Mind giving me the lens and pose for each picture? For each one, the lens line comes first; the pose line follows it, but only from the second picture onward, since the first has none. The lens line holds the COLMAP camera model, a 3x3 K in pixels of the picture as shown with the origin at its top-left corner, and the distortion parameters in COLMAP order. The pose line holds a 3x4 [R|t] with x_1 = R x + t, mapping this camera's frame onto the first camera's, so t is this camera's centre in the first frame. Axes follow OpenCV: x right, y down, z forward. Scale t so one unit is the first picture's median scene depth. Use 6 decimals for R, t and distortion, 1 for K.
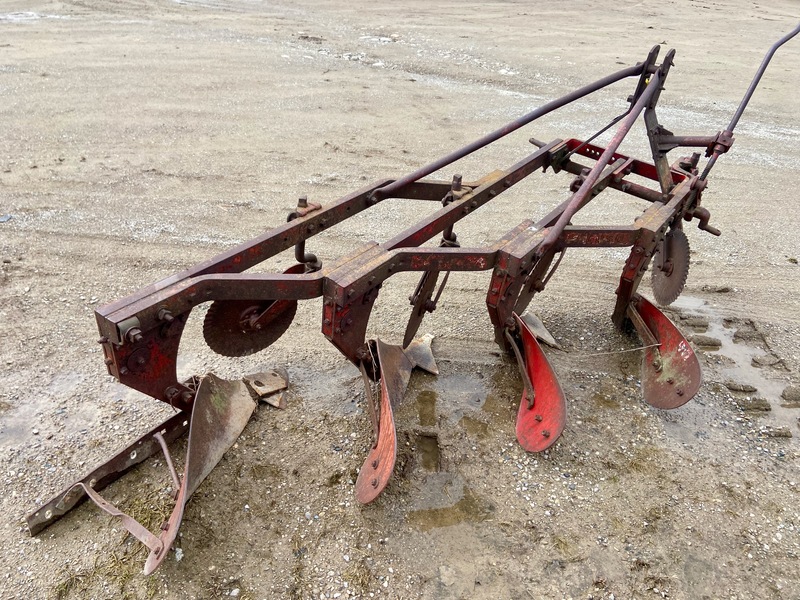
lens RADIAL K [[608.6, 0, 395.2], [0, 608.6, 299.6], [0, 0, 1]] dist [0.071763, -0.081959]
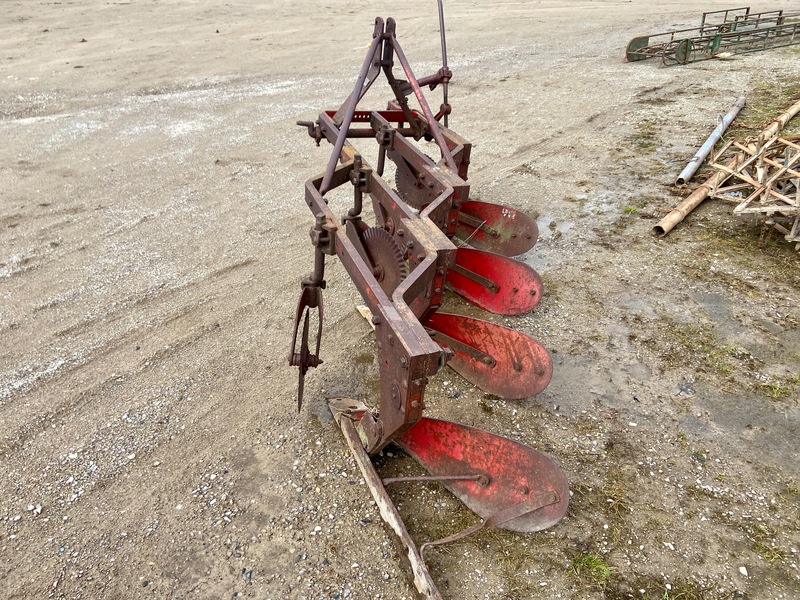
lens RADIAL K [[608.6, 0, 395.2], [0, 608.6, 299.6], [0, 0, 1]] dist [0.071763, -0.081959]
pose [[0.531384, -0.482127, 0.696552, -0.726875], [0.474606, 0.850522, 0.226632, -0.185903], [-0.701698, 0.210159, 0.680774, 0.230041]]
